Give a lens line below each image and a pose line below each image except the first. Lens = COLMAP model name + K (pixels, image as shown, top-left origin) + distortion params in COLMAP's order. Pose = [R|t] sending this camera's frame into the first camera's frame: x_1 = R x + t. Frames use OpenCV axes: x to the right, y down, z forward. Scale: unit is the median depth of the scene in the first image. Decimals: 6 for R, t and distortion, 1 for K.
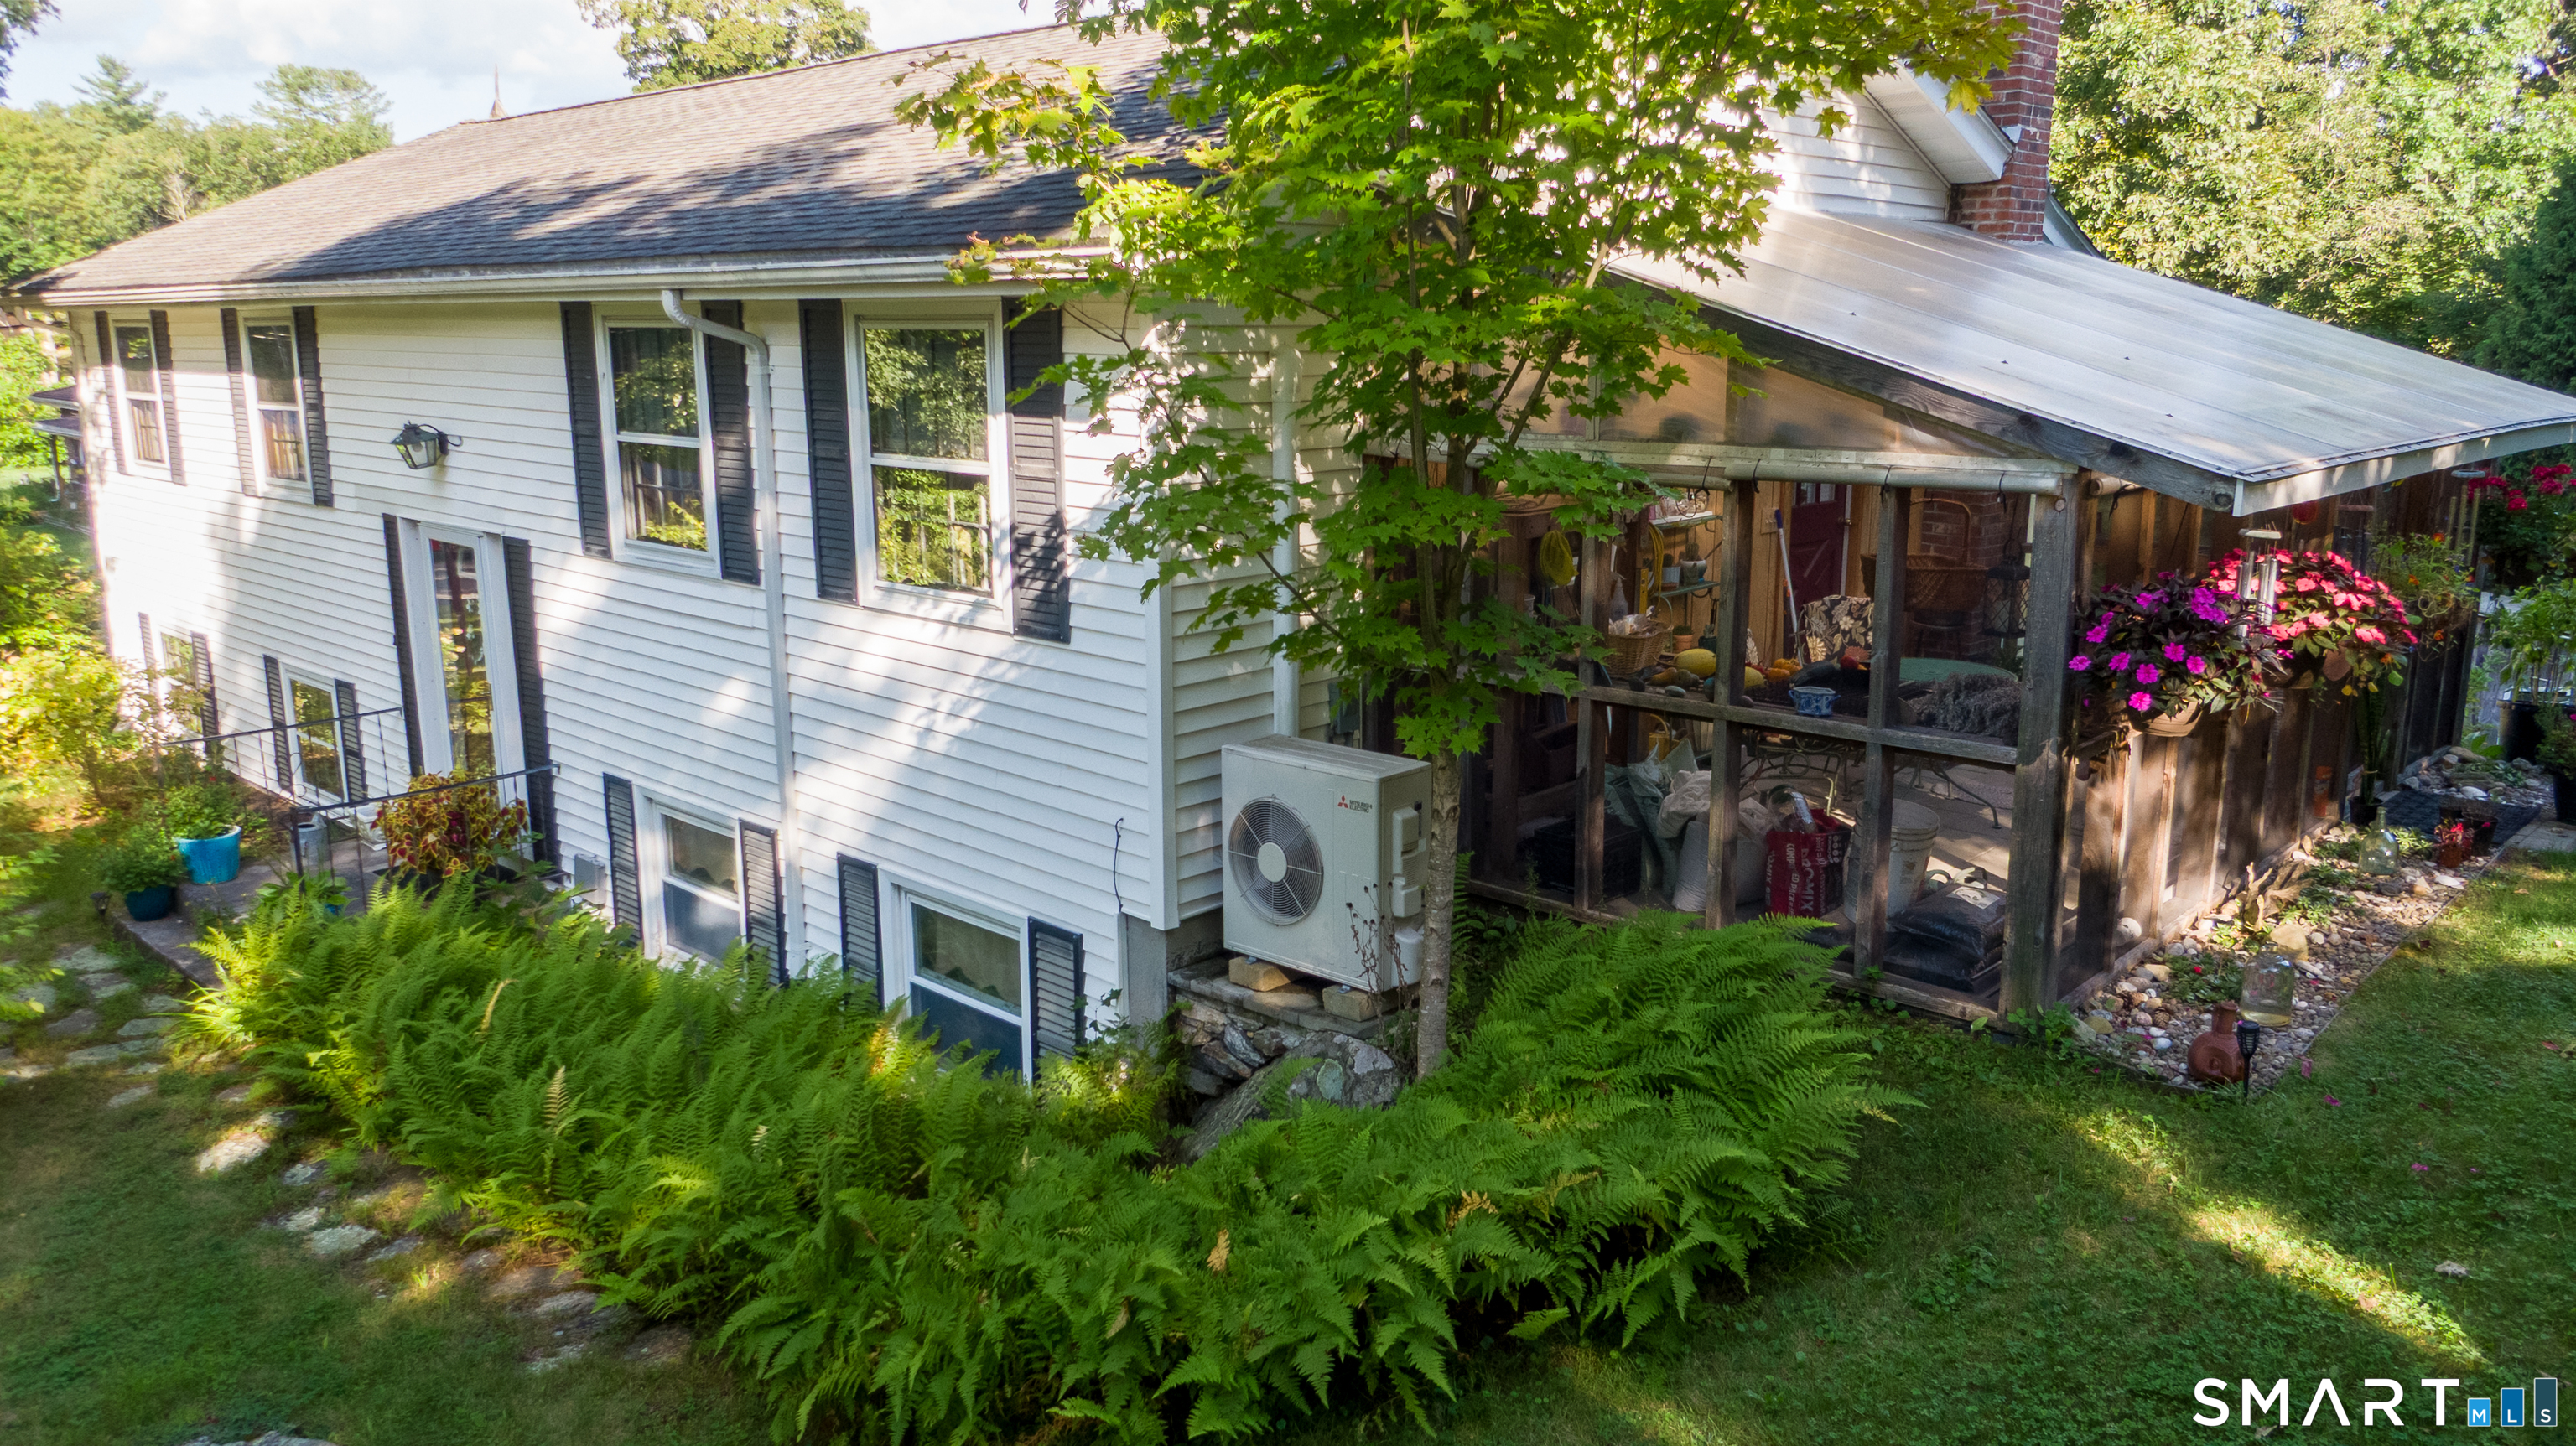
lens RADIAL K [[1866.7, 0, 1278.6], [0, 1866.7, 708.5], [0, 0, 1]] dist [0.044233, -0.036907]
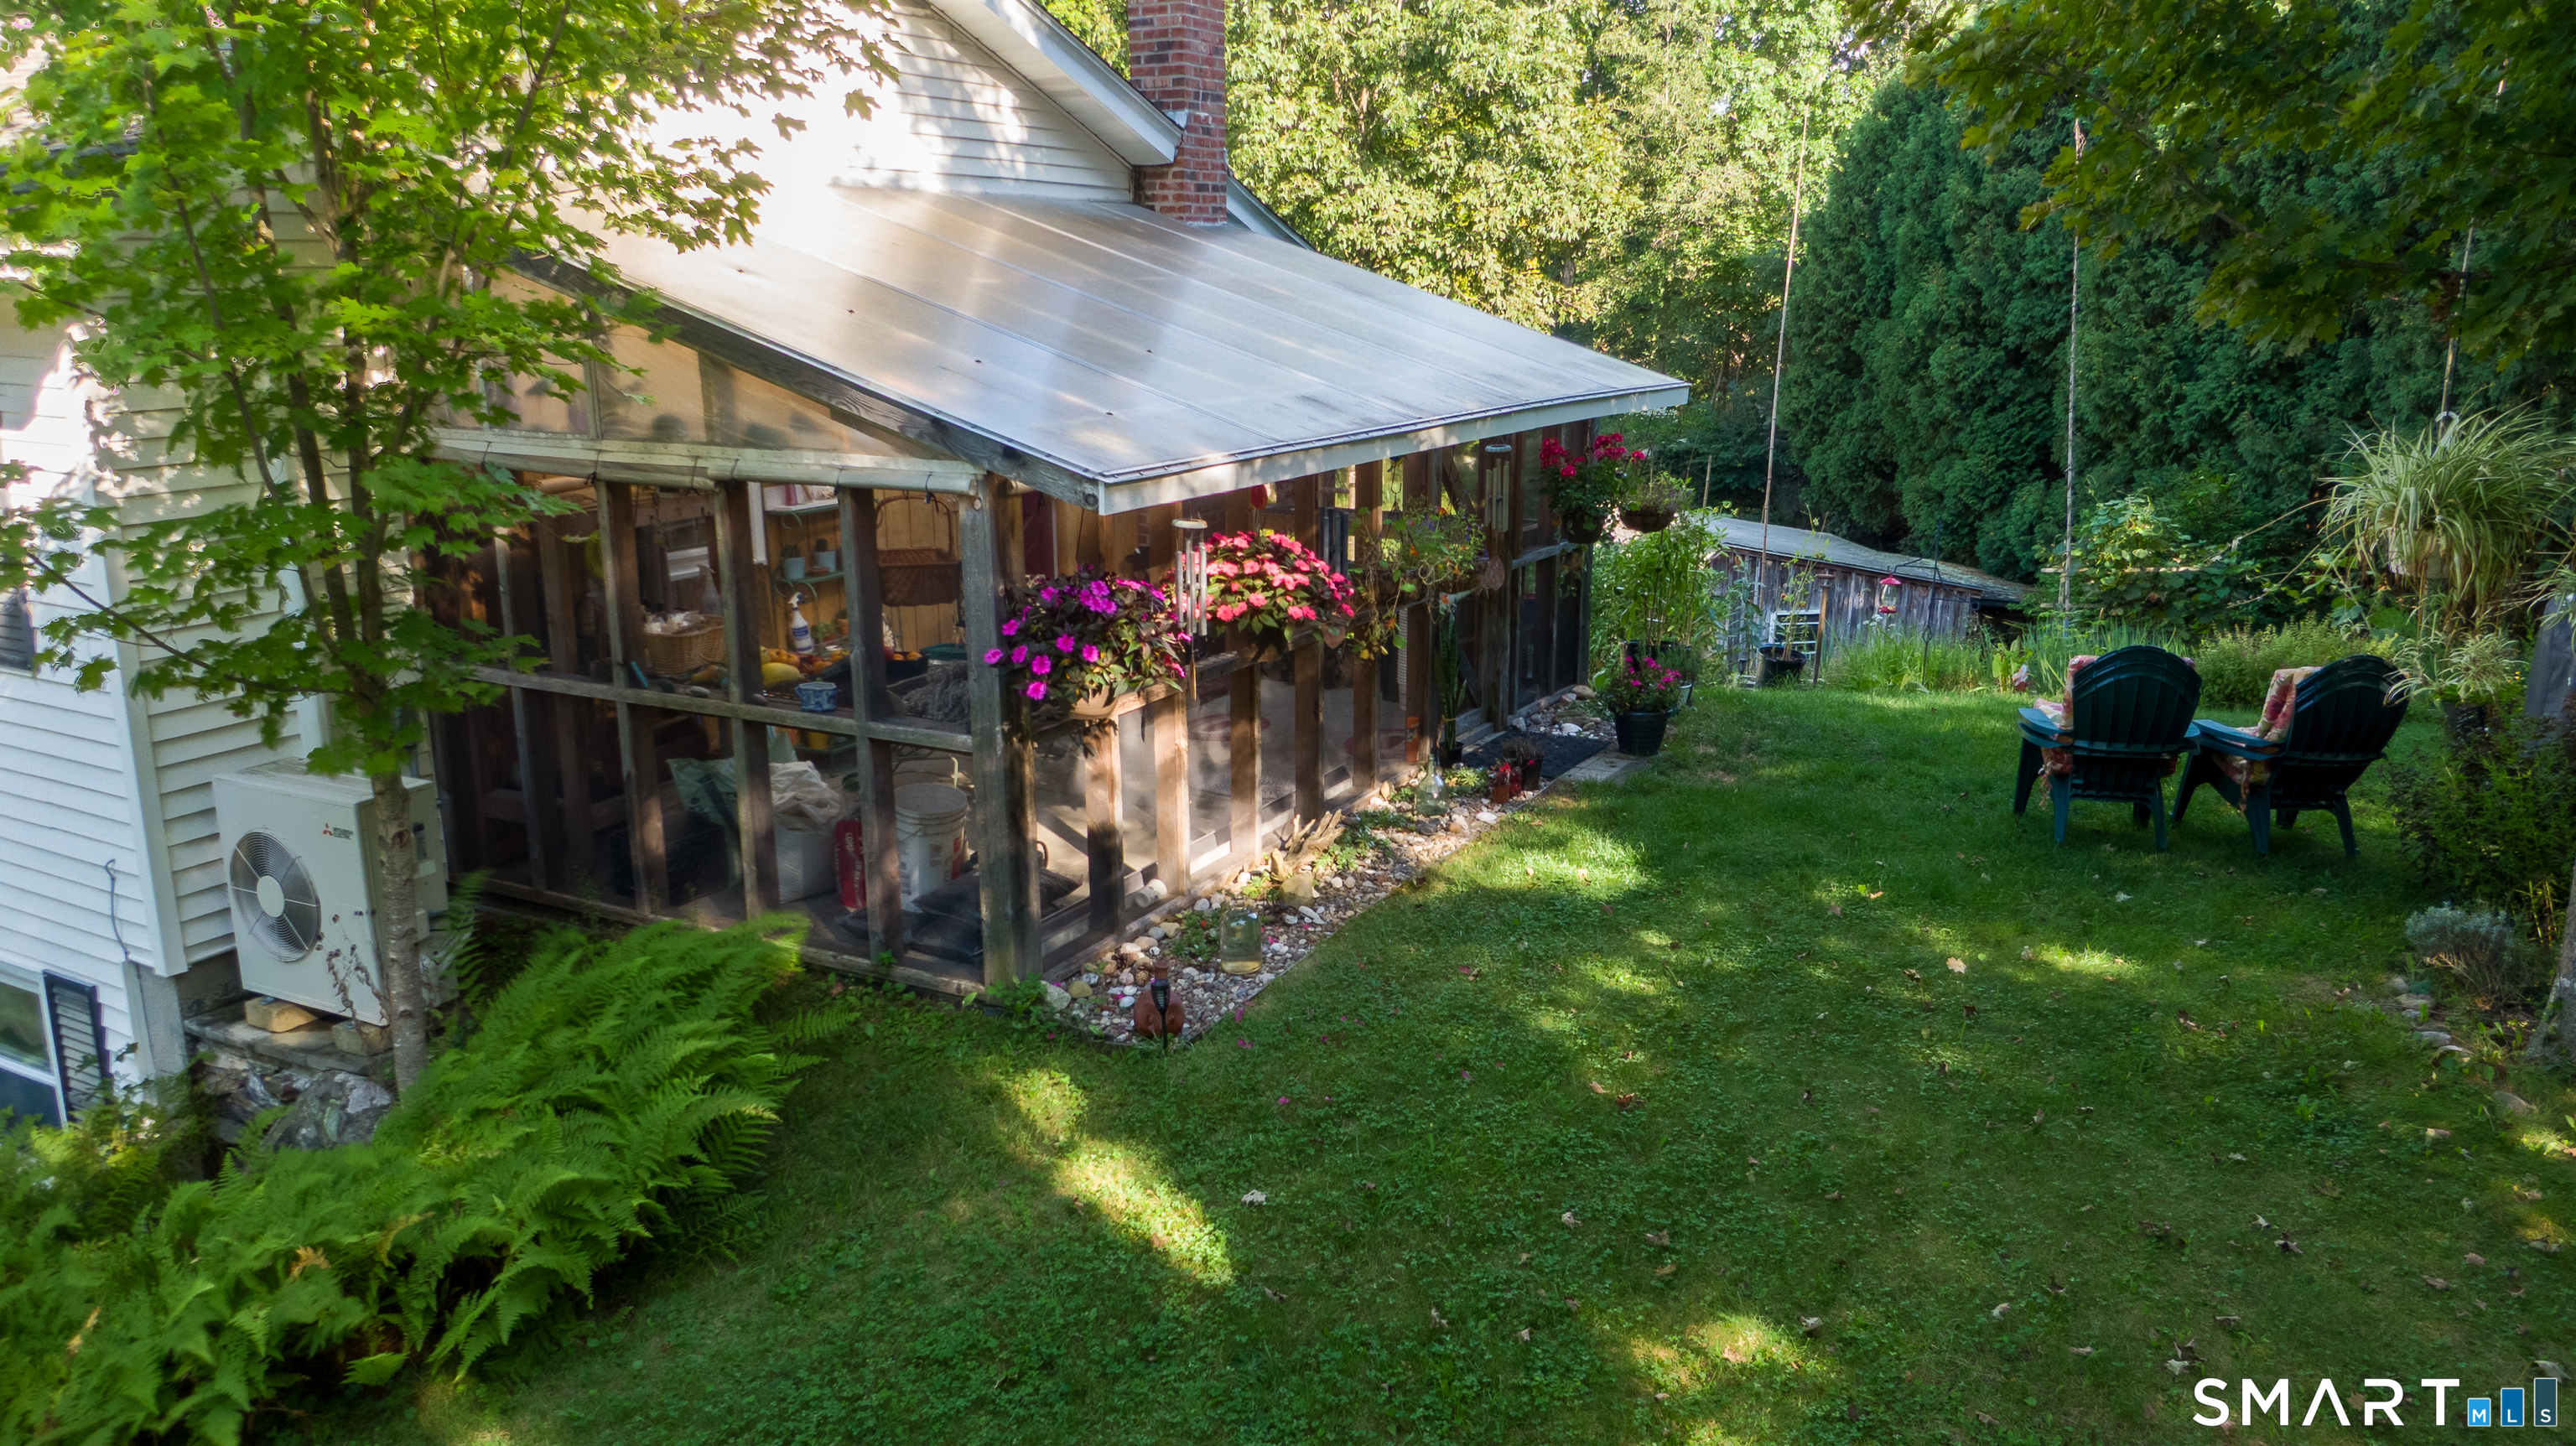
lens RADIAL K [[1866.7, 0, 1283.5], [0, 1866.7, 720.3], [0, 0, 1]] dist [0.044233, -0.036907]
pose [[0.967838, -0.060490, 0.244192, 0.260758], [0.052232, 0.997827, 0.040160, -0.017488], [-0.246091, -0.026114, 0.968895, -0.042425]]
